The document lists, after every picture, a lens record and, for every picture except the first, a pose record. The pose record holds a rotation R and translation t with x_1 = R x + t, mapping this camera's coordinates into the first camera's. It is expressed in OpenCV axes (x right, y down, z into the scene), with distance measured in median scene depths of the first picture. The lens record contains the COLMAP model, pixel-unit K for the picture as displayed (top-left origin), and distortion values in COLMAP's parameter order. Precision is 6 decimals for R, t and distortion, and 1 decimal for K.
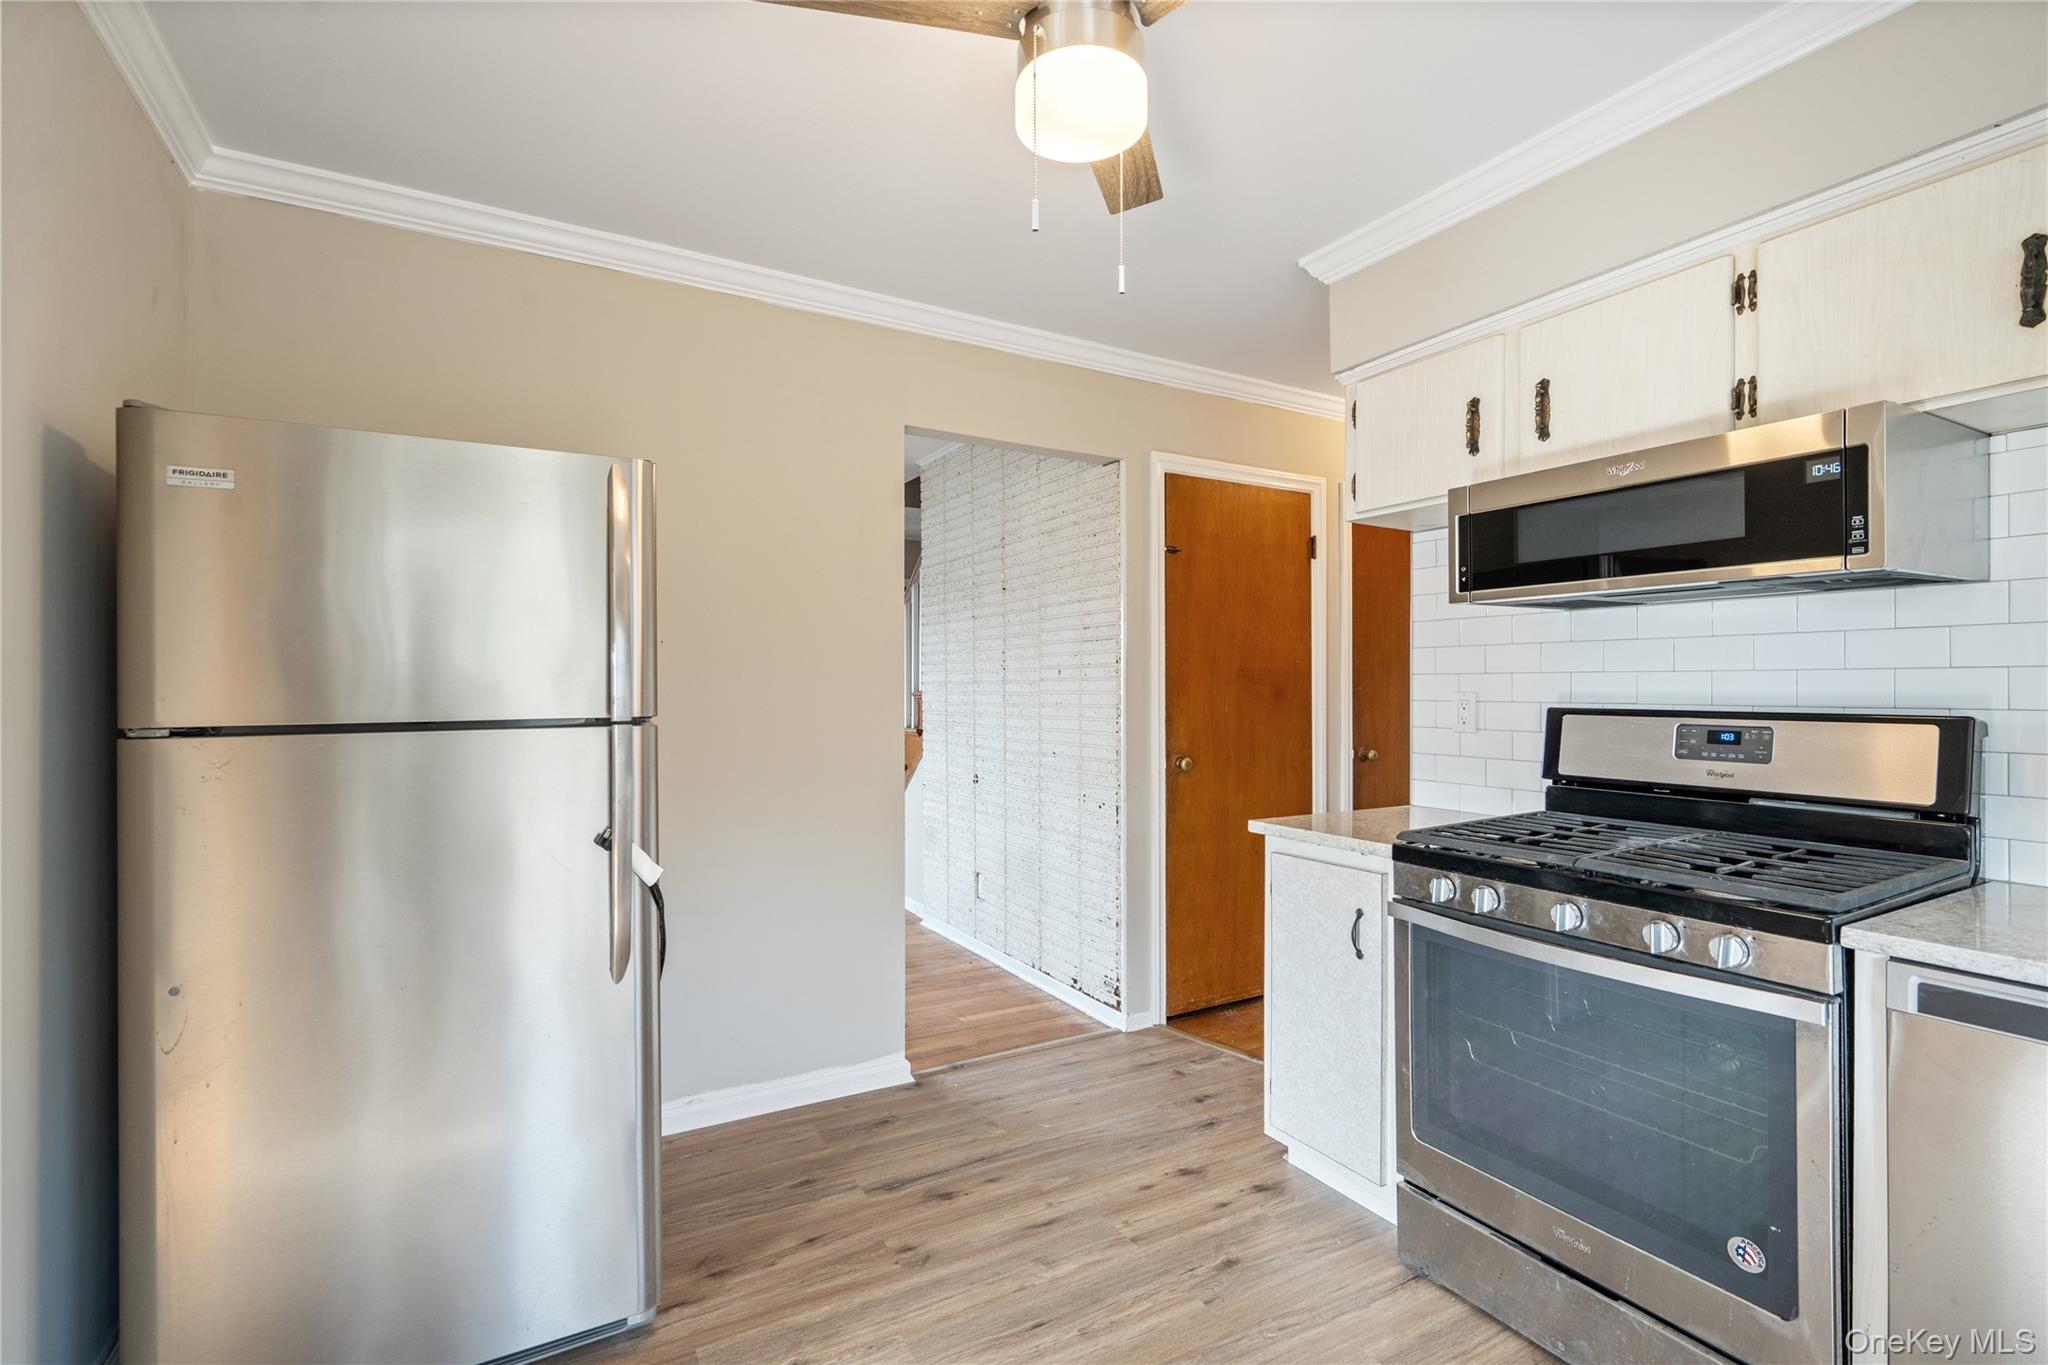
lens RADIAL K [[925.8, 0, 1024.0], [0, 925.8, 682.5], [0, 0, 1]] dist [-0.001986, 0.000836]
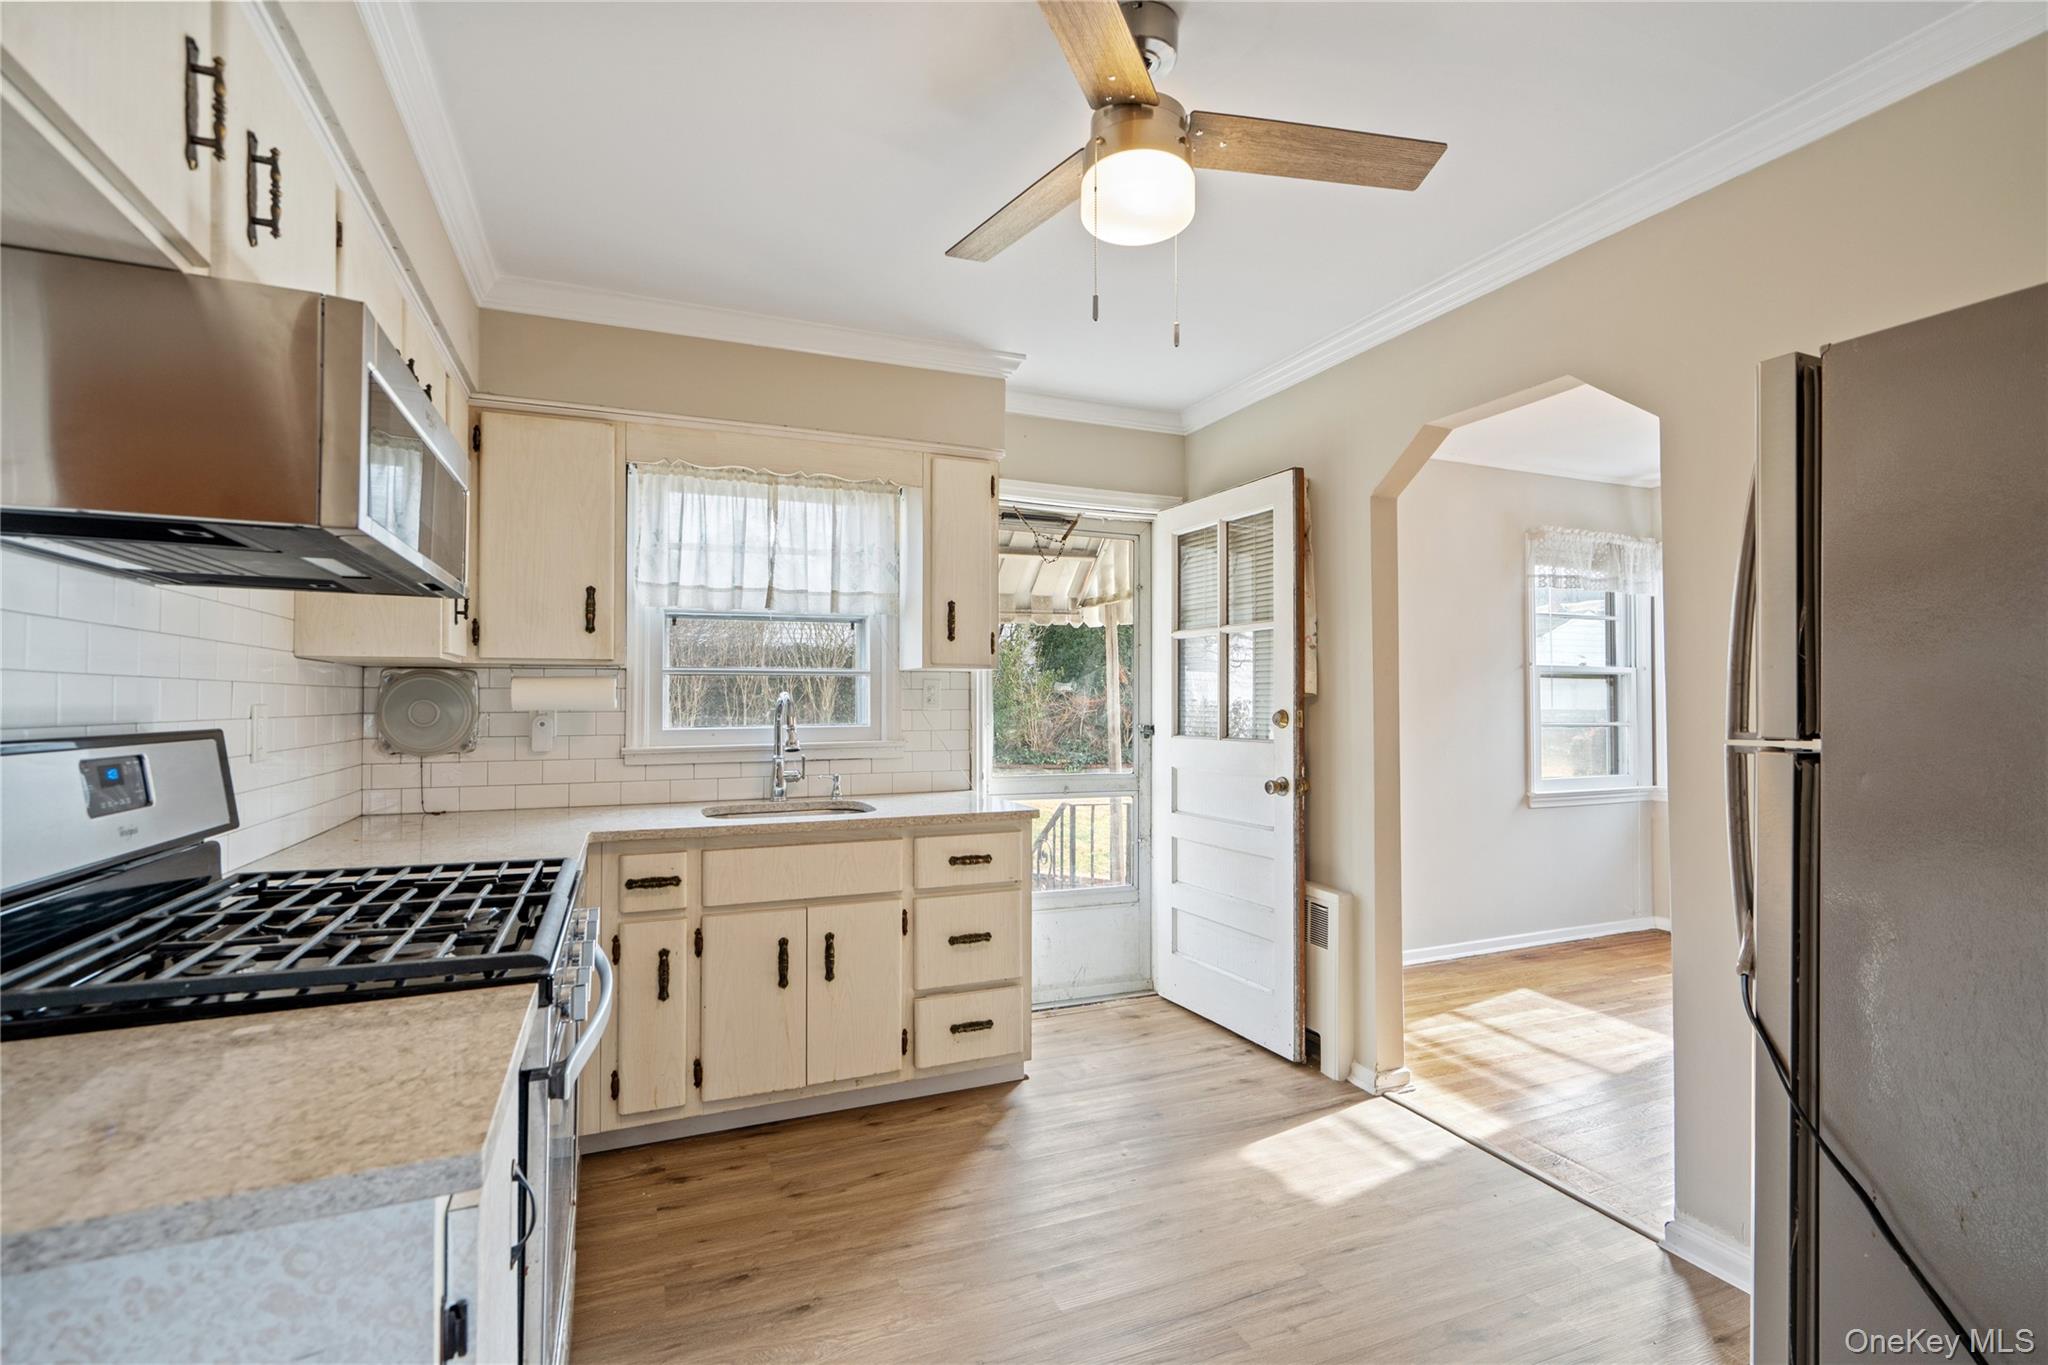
lens RADIAL K [[926.3, 0, 1022.6], [0, 926.3, 688.0], [0, 0, 1]] dist [-0.004081, 0.000081]
pose [[-0.993015, 0.002784, 0.117955, 0.041718], [0.000495, 0.999811, -0.019431, 0.009014], [-0.117987, -0.019236, -0.992829, 1.272163]]
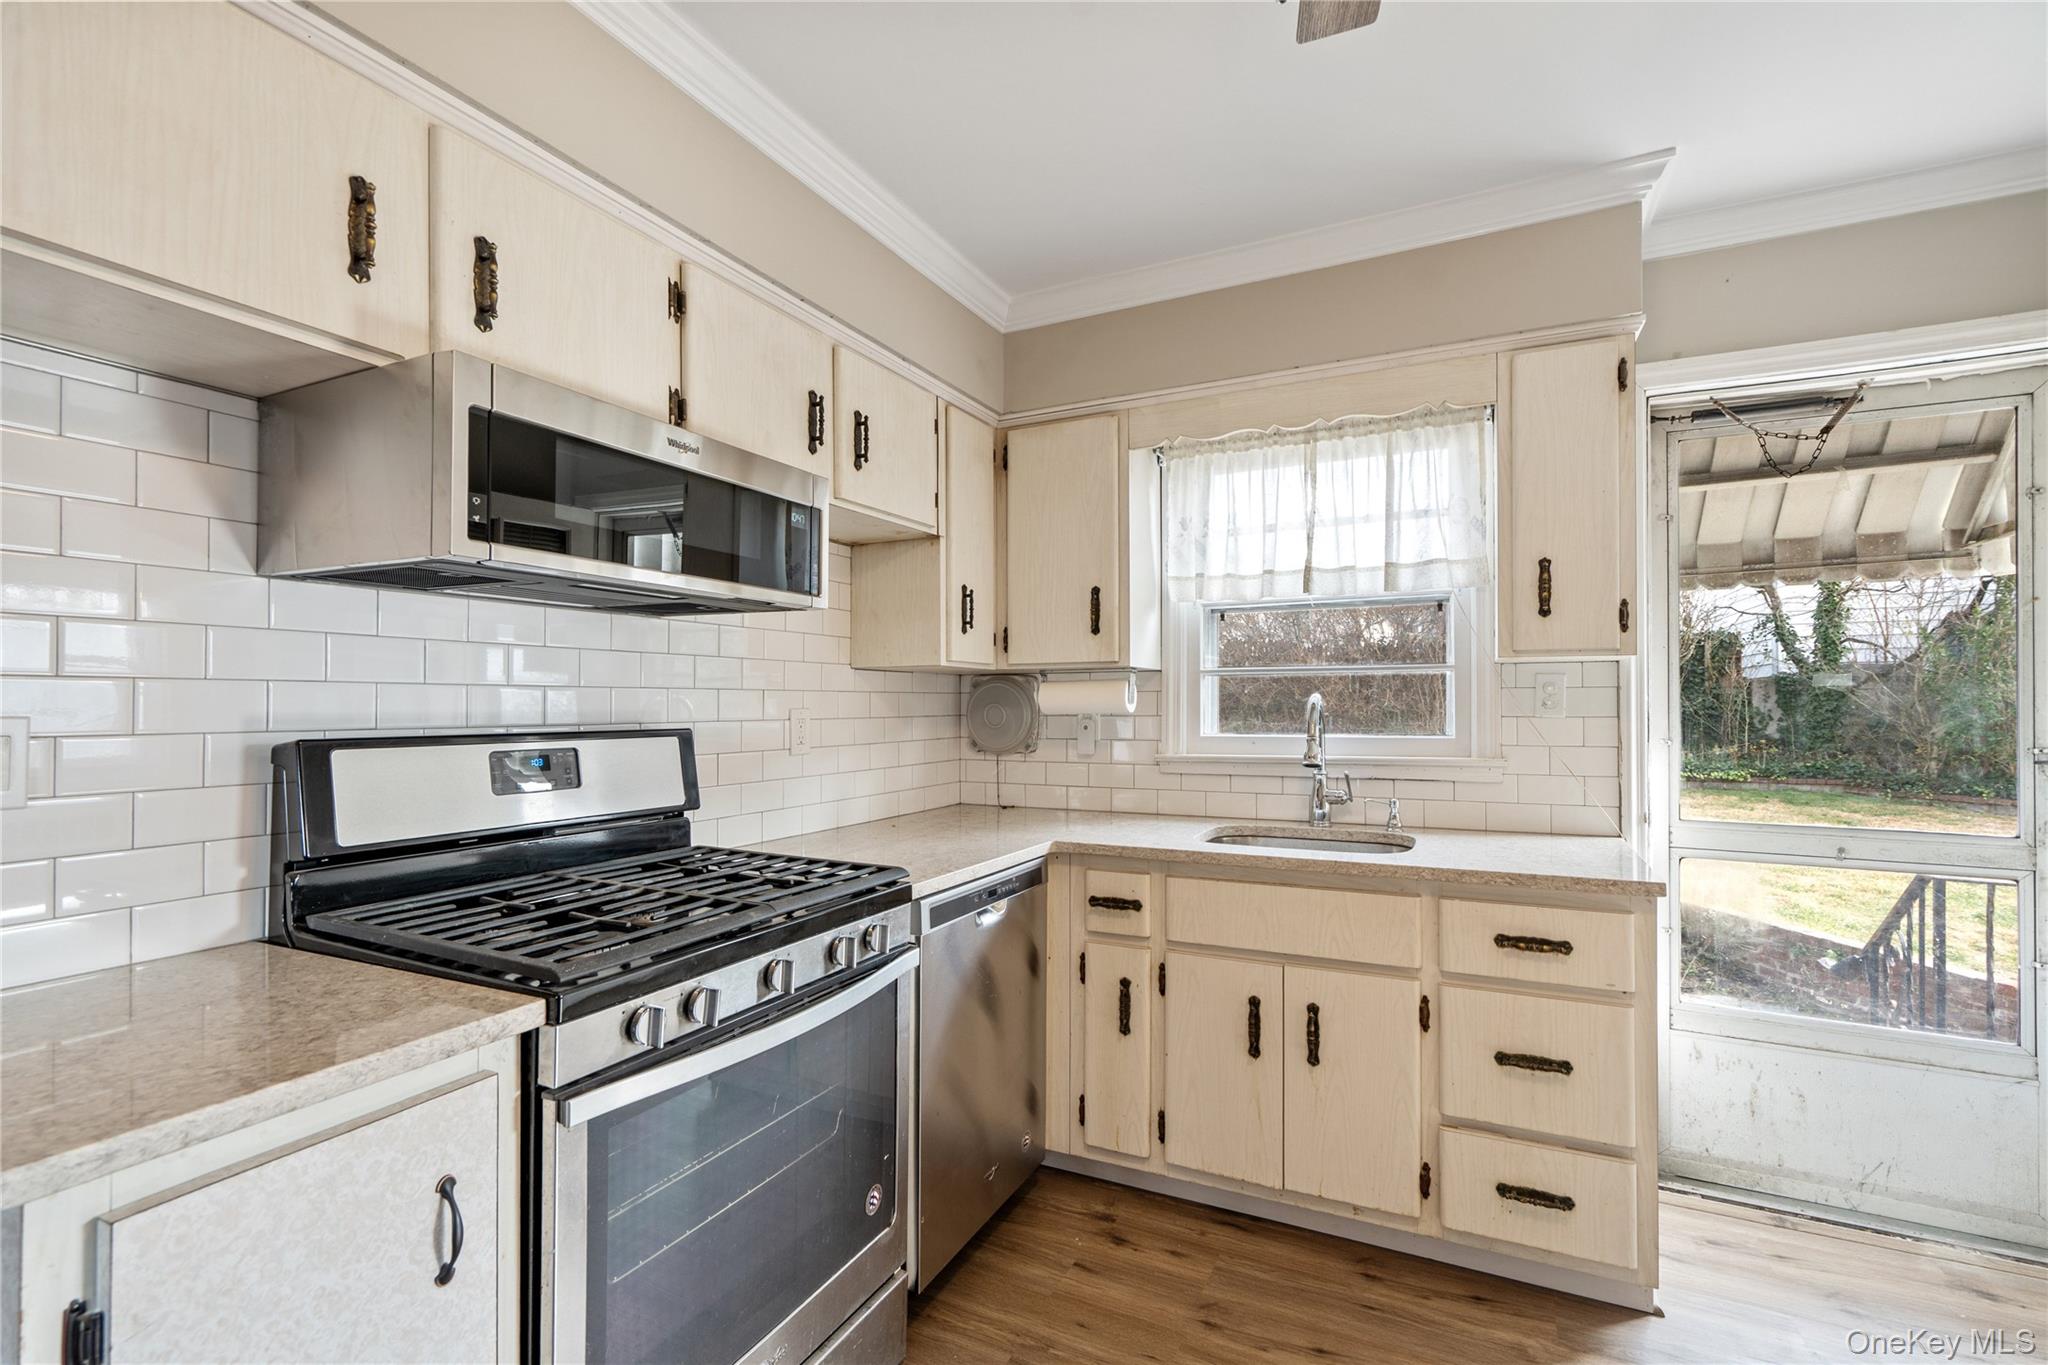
lens RADIAL K [[931.2, 0, 1019.9], [0, 931.2, 695.0], [0, 0, 1]] dist [-0.000894, 0.000904]
pose [[-0.557640, 0.008490, 0.830040, -0.169211], [-0.002177, 0.999929, -0.011690, 0.004080], [-0.830080, -0.008326, -0.557582, 0.899735]]
